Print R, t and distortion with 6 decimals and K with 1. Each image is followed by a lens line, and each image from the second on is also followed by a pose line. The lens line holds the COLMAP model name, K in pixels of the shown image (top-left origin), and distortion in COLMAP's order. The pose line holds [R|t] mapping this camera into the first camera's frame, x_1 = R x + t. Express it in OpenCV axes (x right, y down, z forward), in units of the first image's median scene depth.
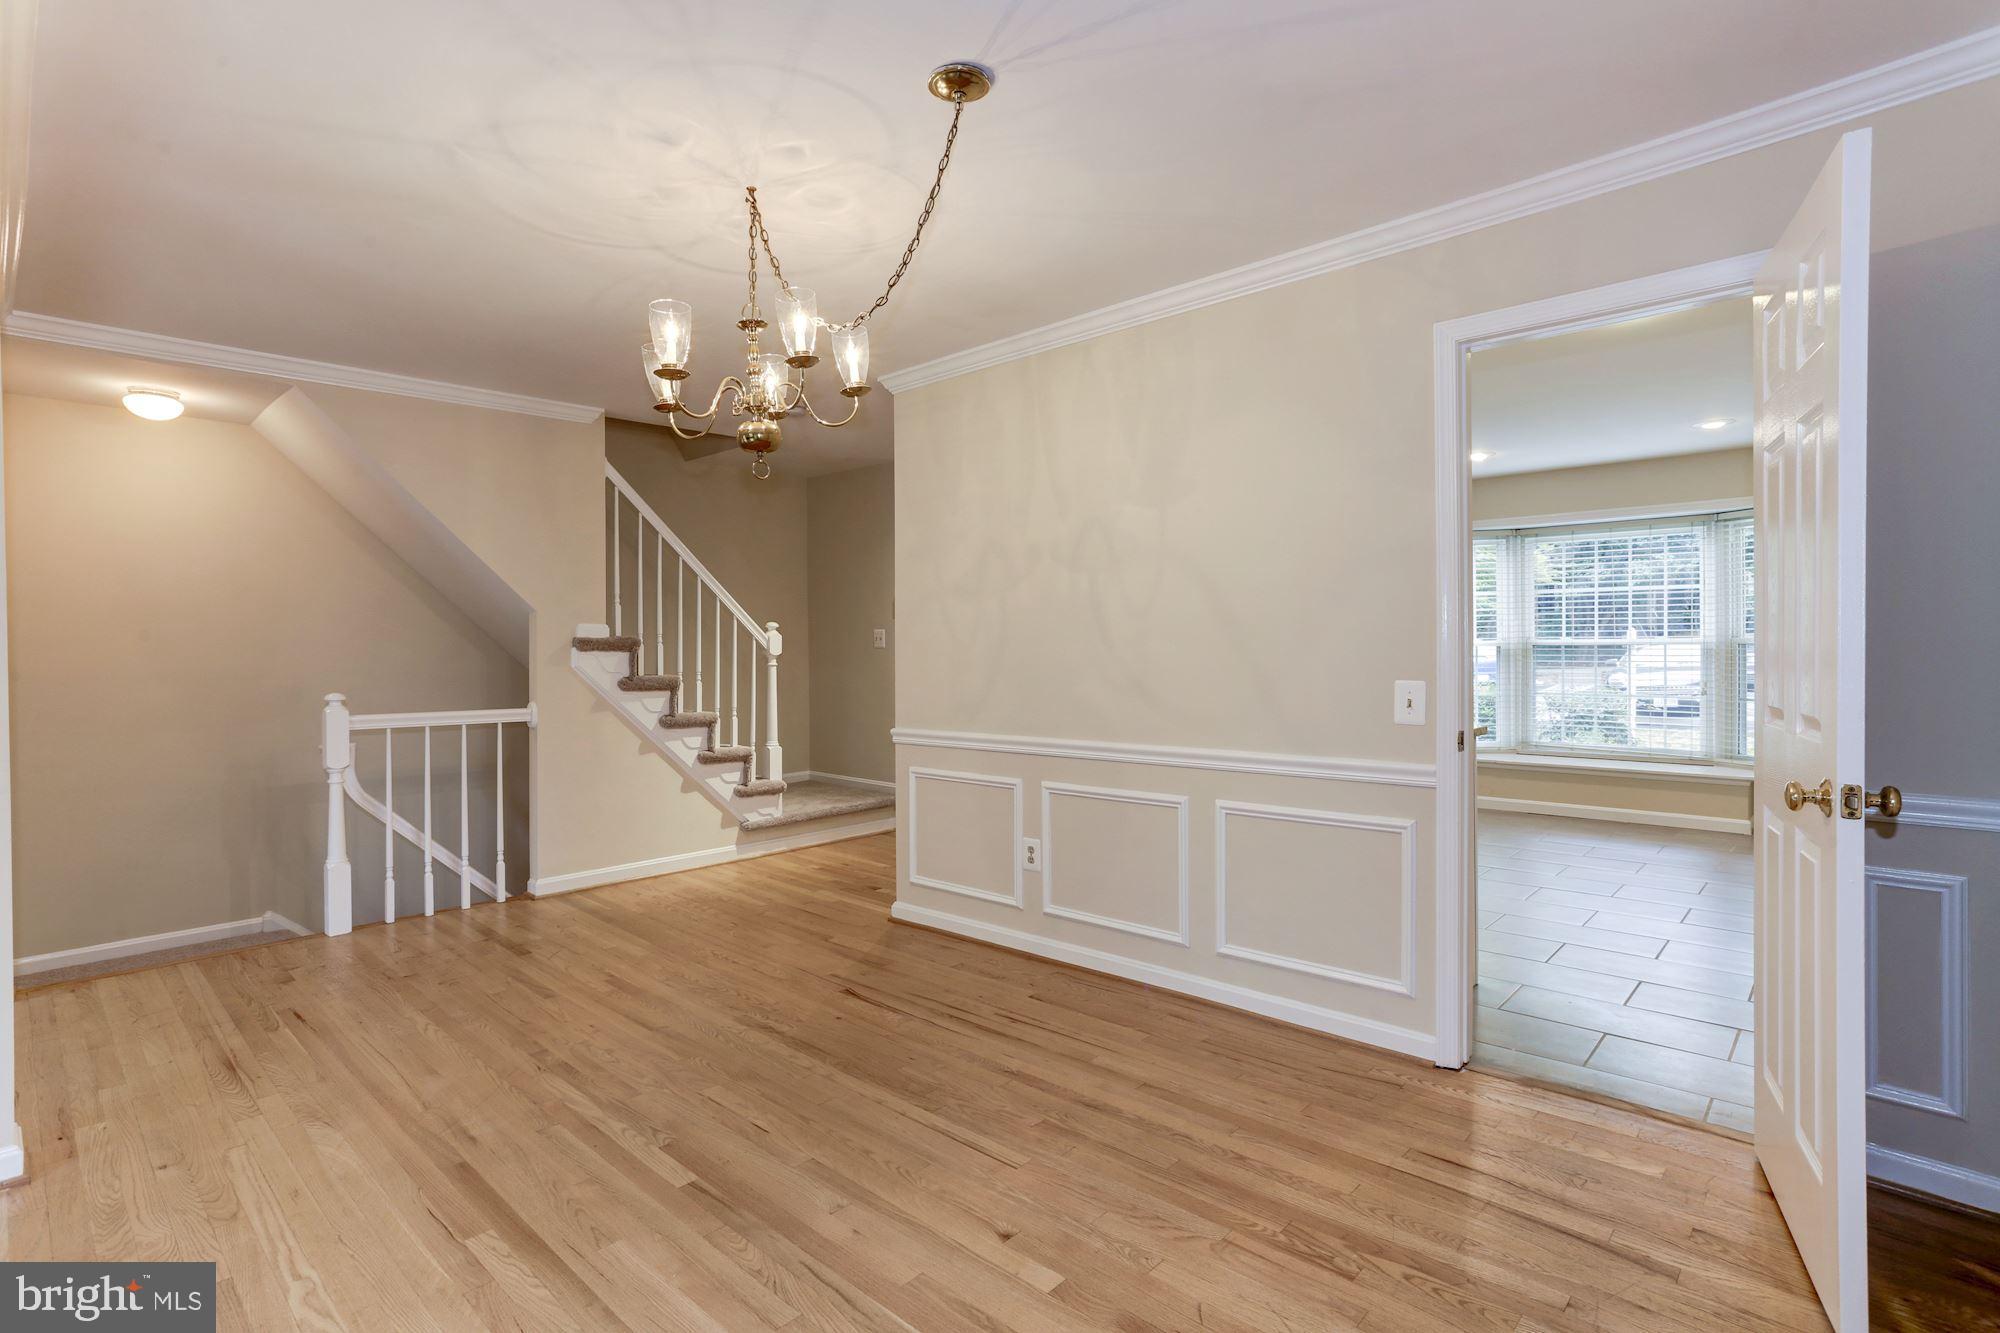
lens RADIAL K [[977.3, 0, 988.6], [0, 977.3, 662.8], [0, 0, 1]] dist [-0.051689, 0.024507]
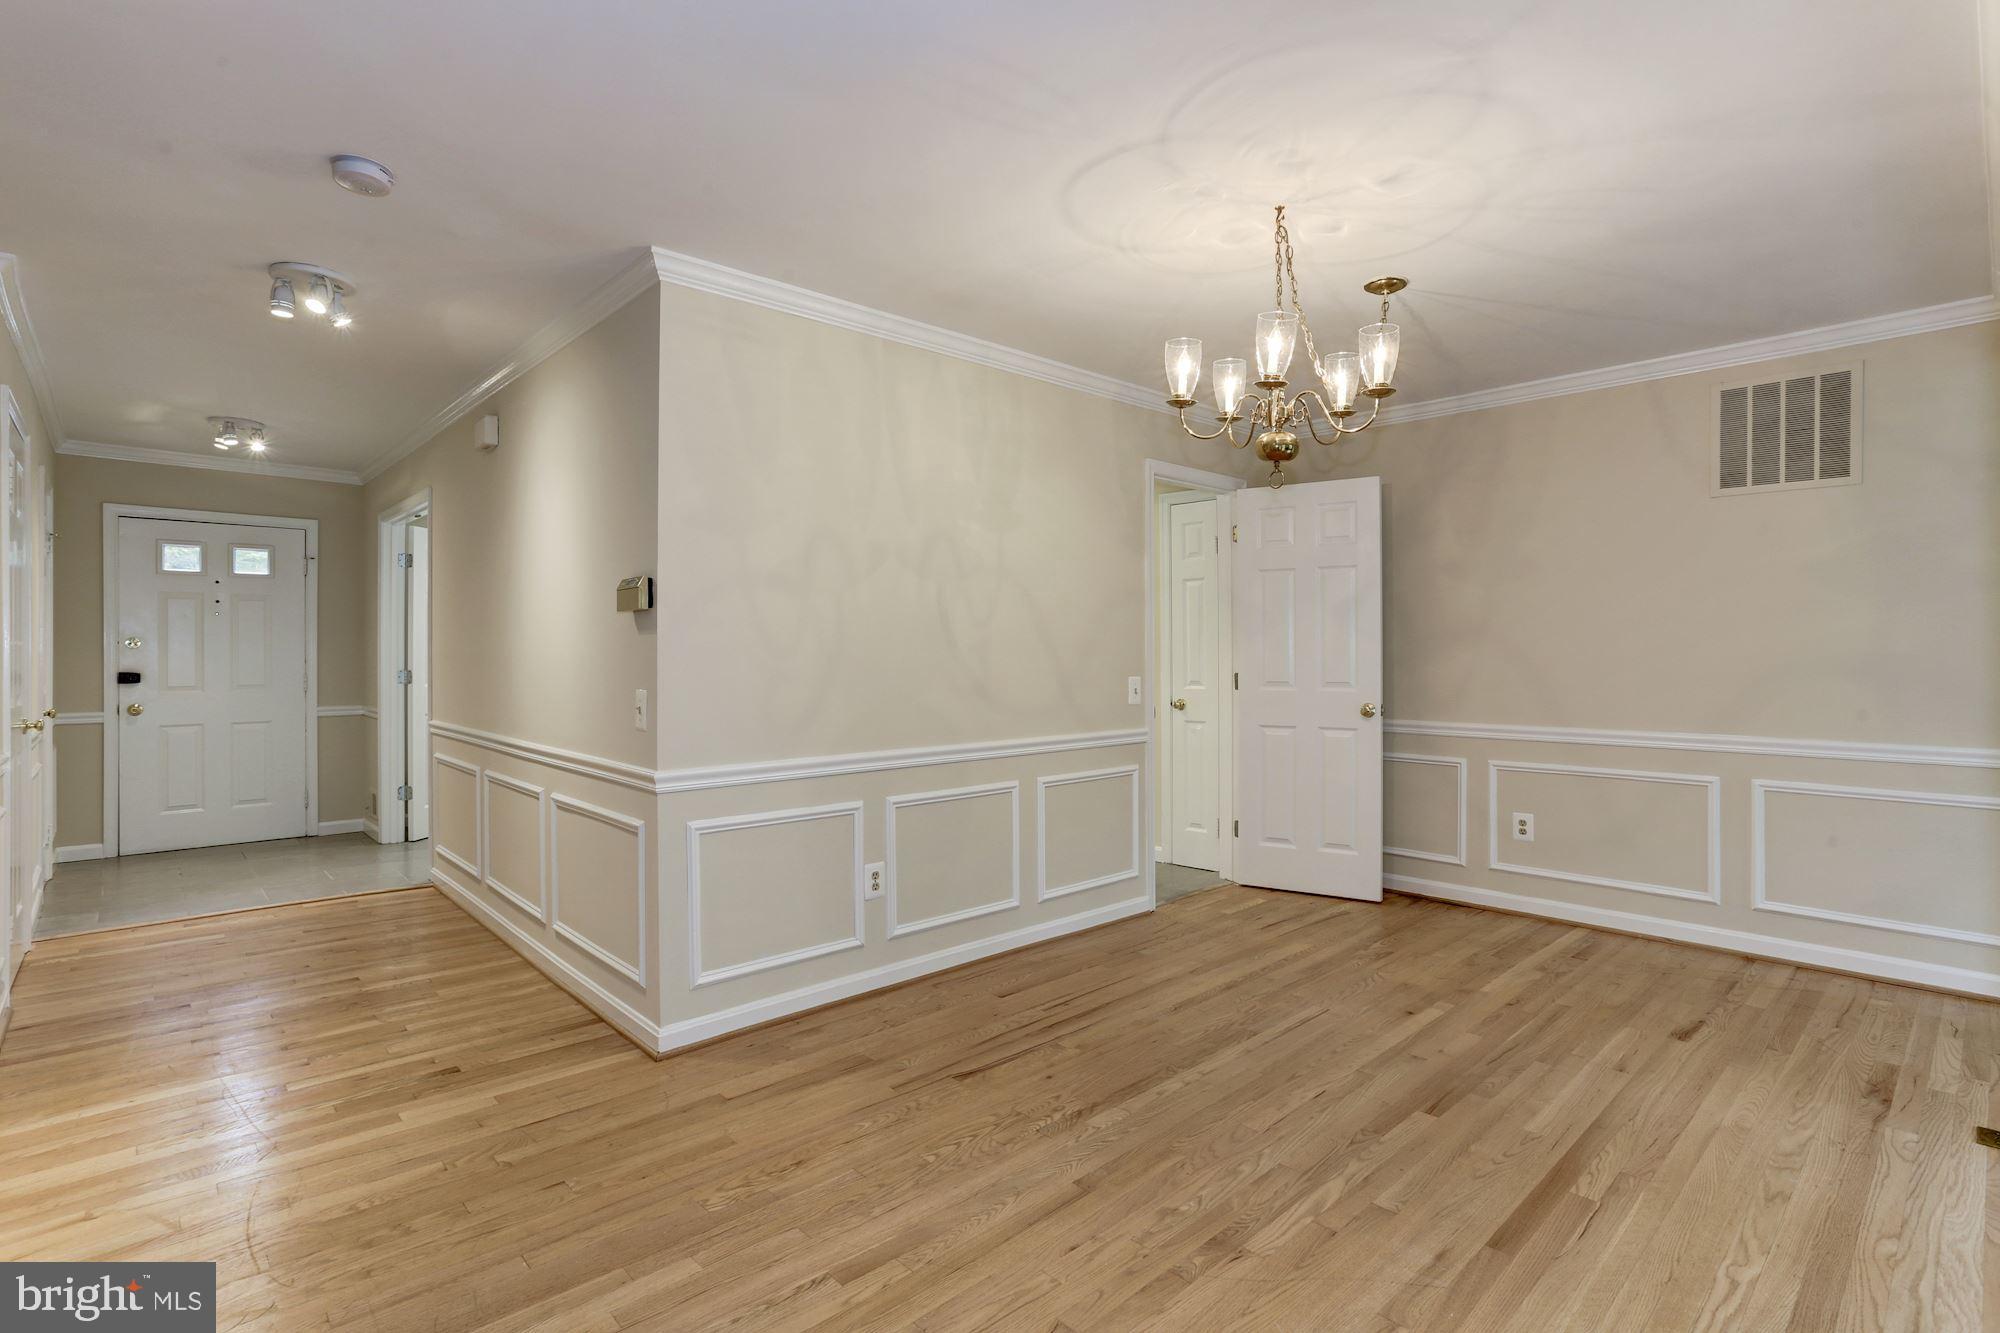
lens RADIAL K [[977.3, 0, 997.7], [0, 977.3, 662.1], [0, 0, 1]] dist [-0.051689, 0.024507]
pose [[0.052732, 0.002683, 0.998605, -0.861968], [0.015277, 0.999877, -0.003493, -0.002961], [-0.998492, 0.015440, 0.052685, 0.836251]]
